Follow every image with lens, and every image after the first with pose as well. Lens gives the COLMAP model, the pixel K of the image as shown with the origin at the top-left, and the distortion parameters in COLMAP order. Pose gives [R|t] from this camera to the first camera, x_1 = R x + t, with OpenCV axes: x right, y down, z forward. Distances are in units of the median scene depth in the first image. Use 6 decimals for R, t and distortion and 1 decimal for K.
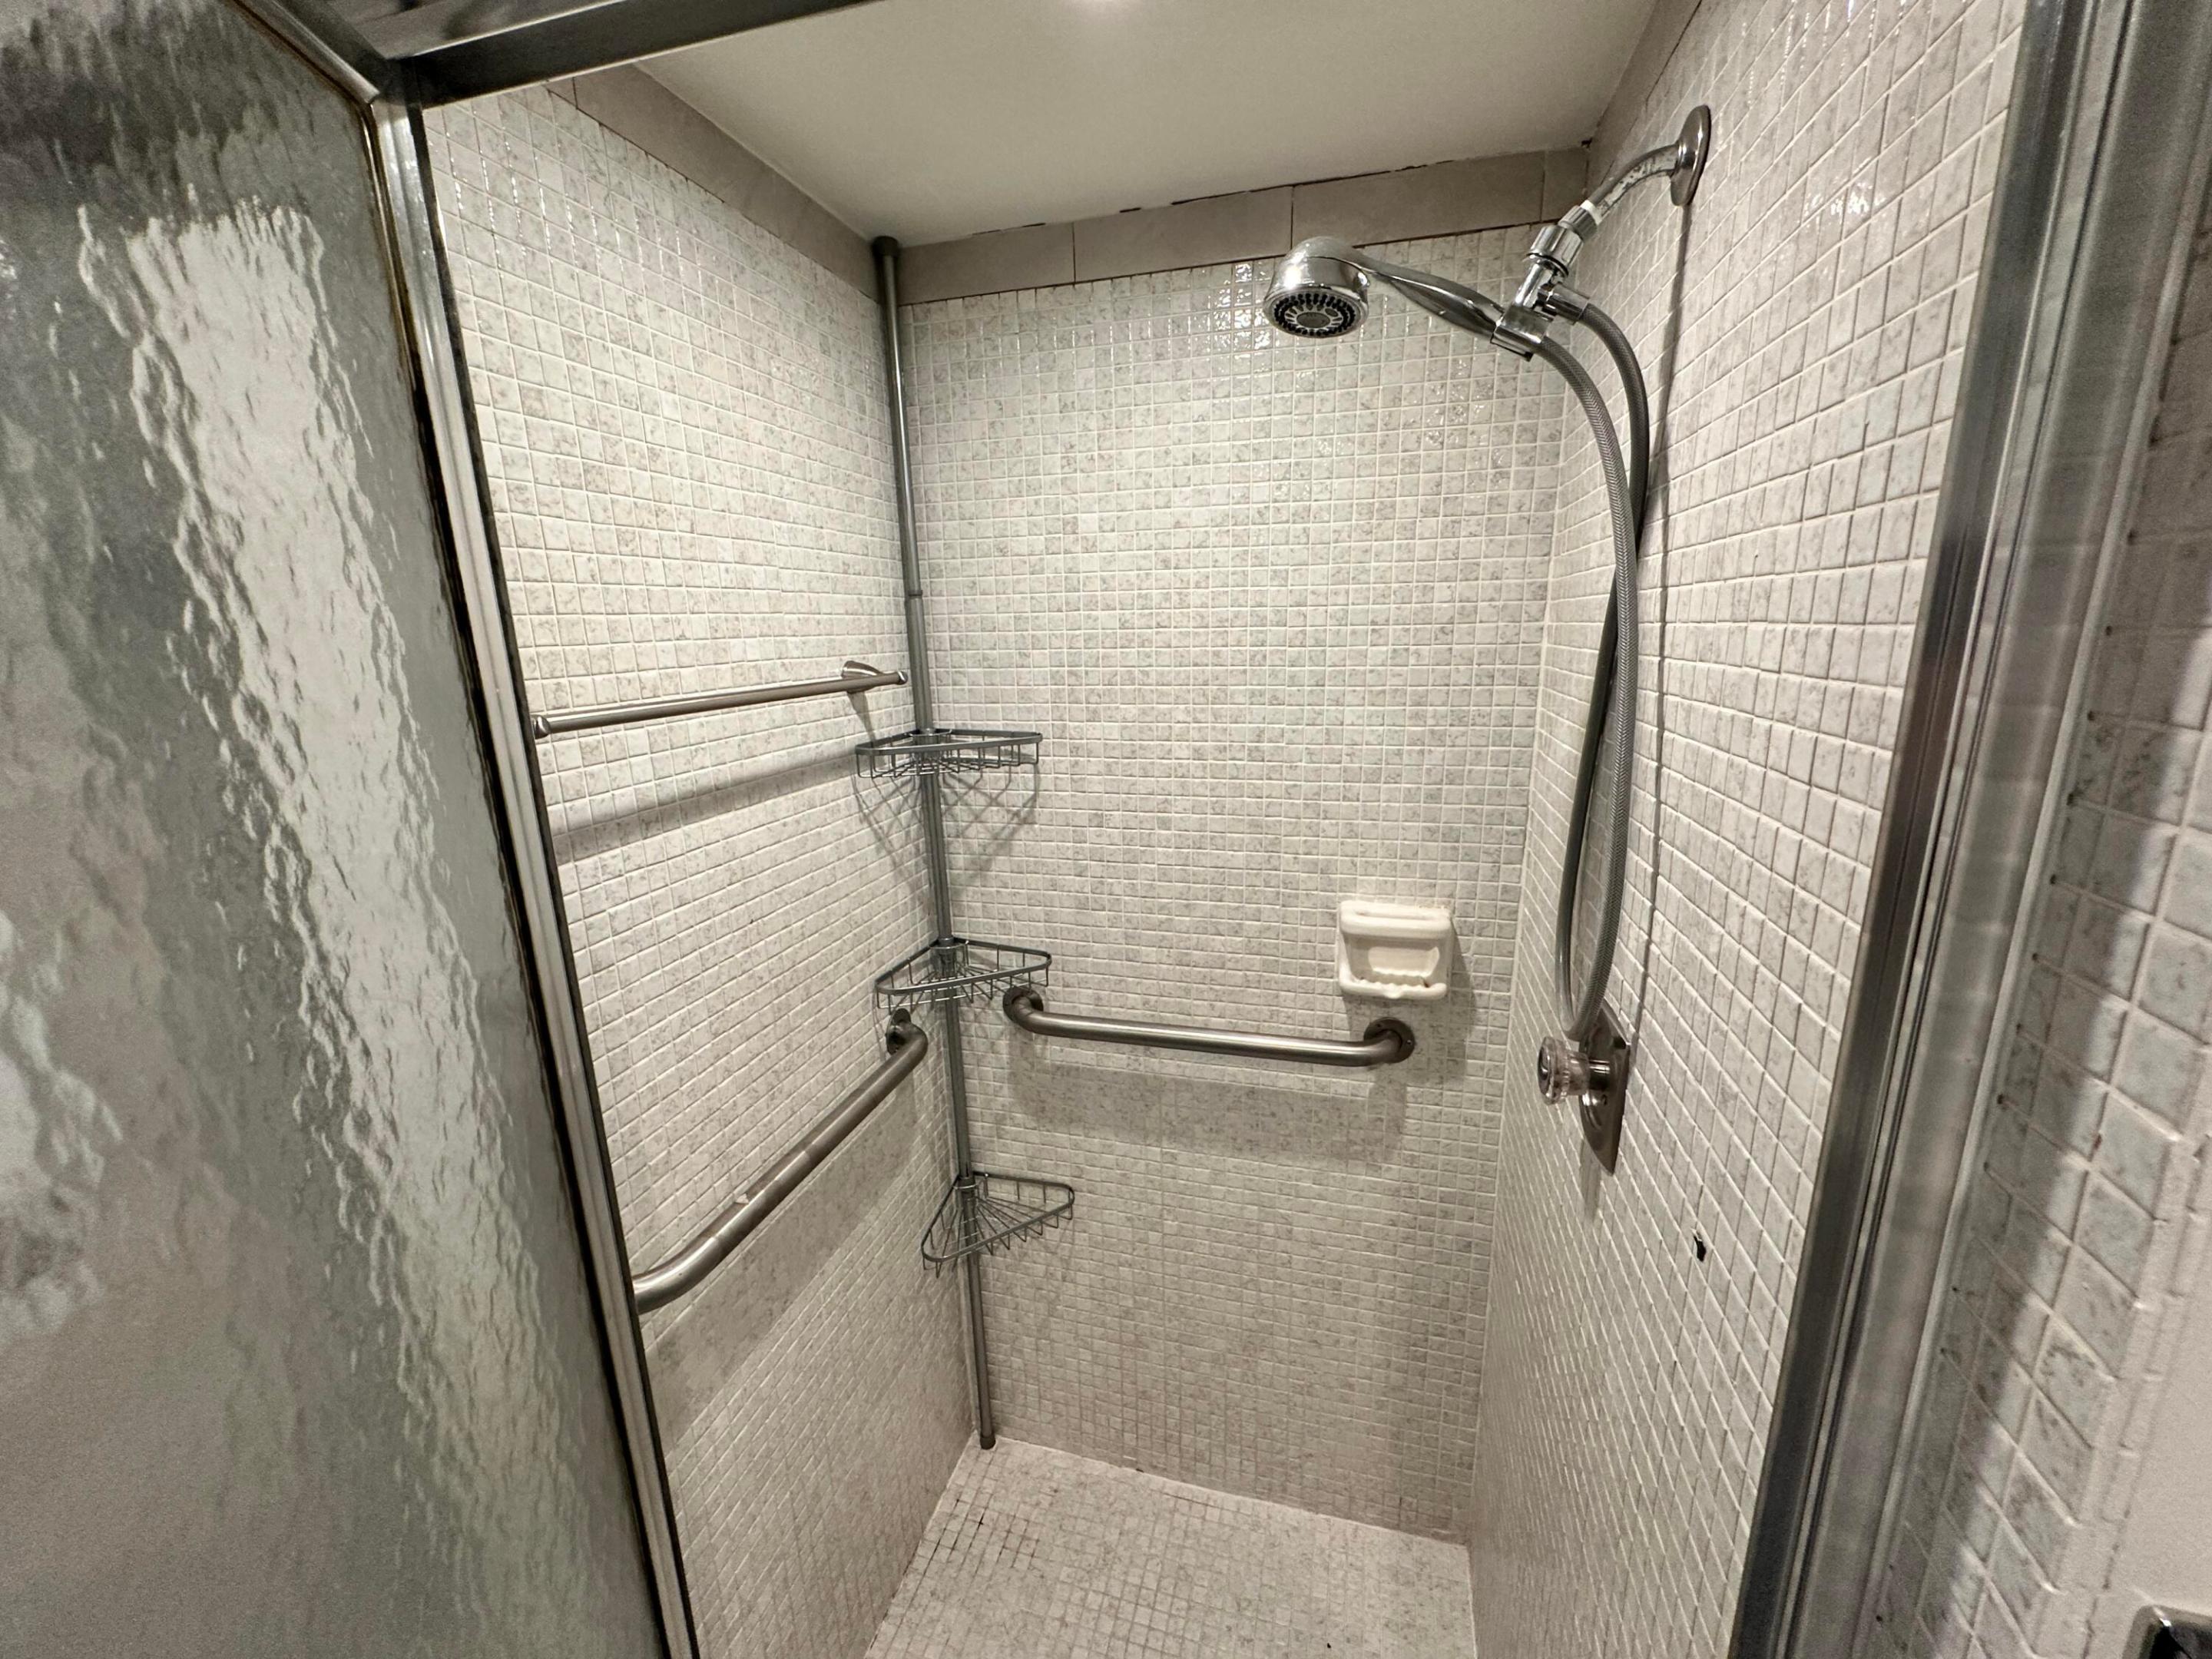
lens RADIAL K [[884.0, 0, 1104.9], [0, 884.0, 832.5], [0, 0, 1]] dist [-0.004514, 0.001537]
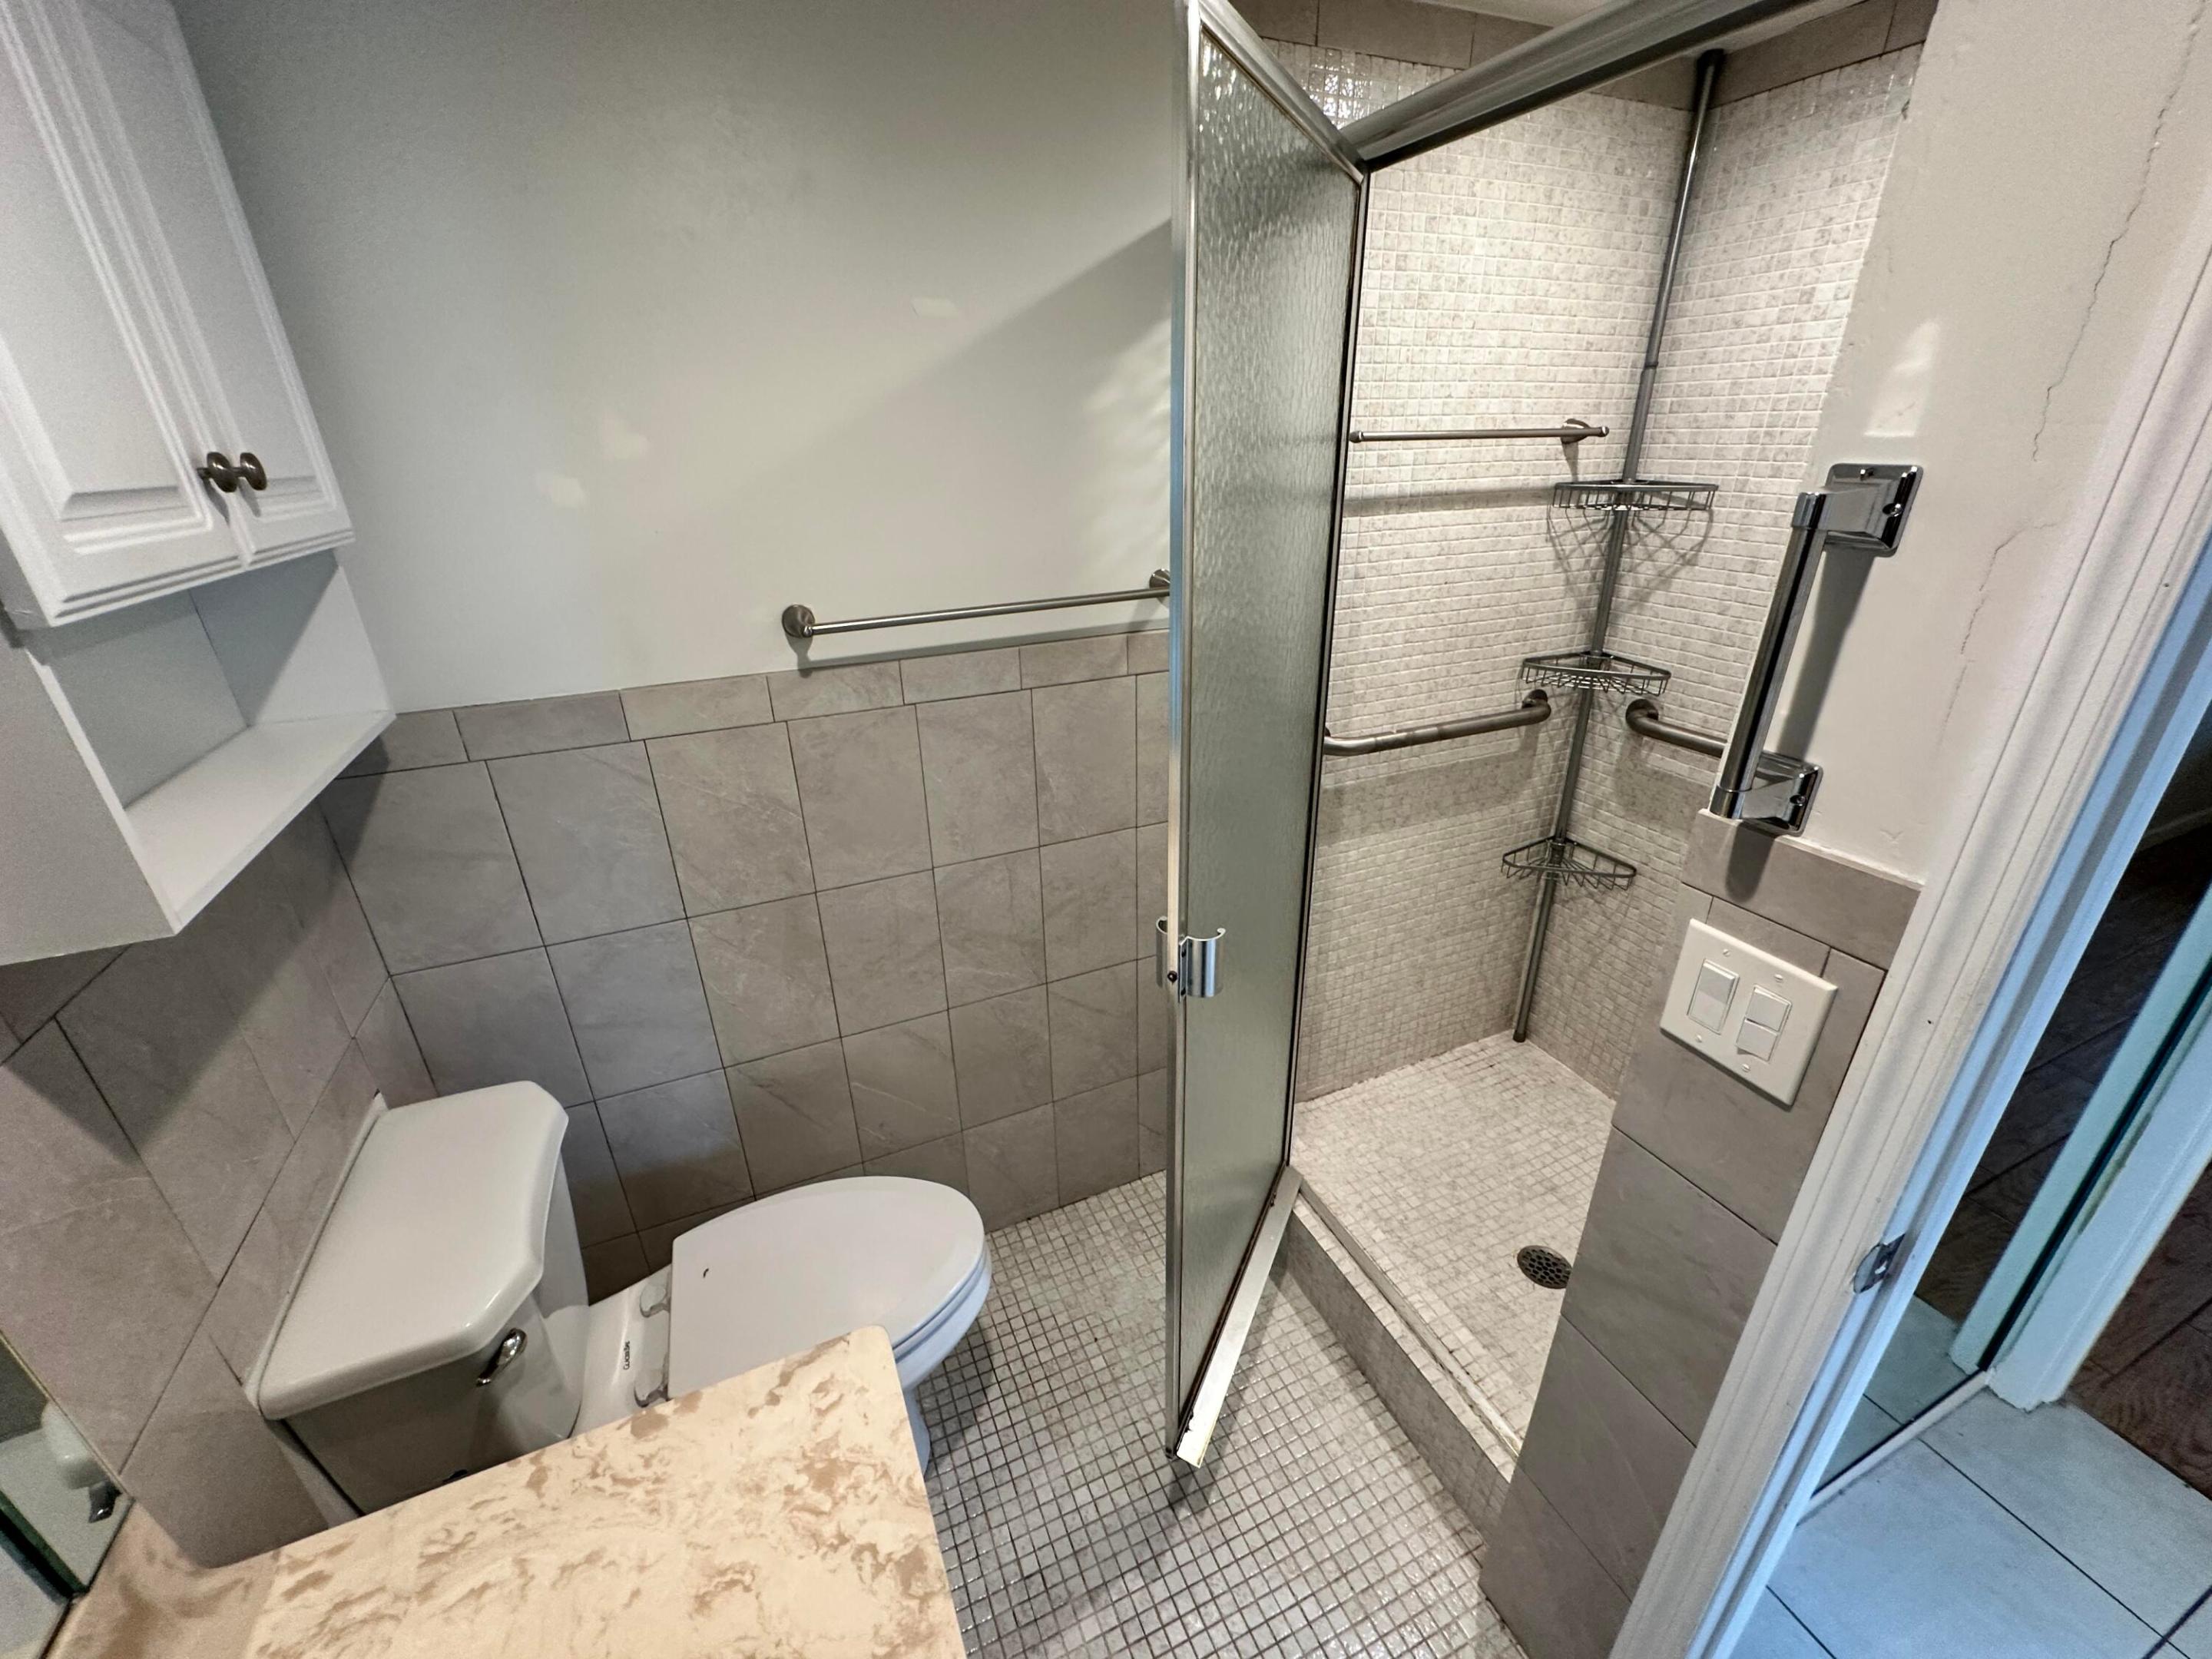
lens RADIAL K [[884.0, 0, 1105.7], [0, 884.0, 827.9], [0, 0, 1]] dist [-0.004514, 0.001537]
pose [[0.644474, 0.324763, -0.692230, 0.371851], [-0.176019, 0.944017, 0.279015, 0.141595], [0.744091, -0.057972, 0.665558, -0.463564]]
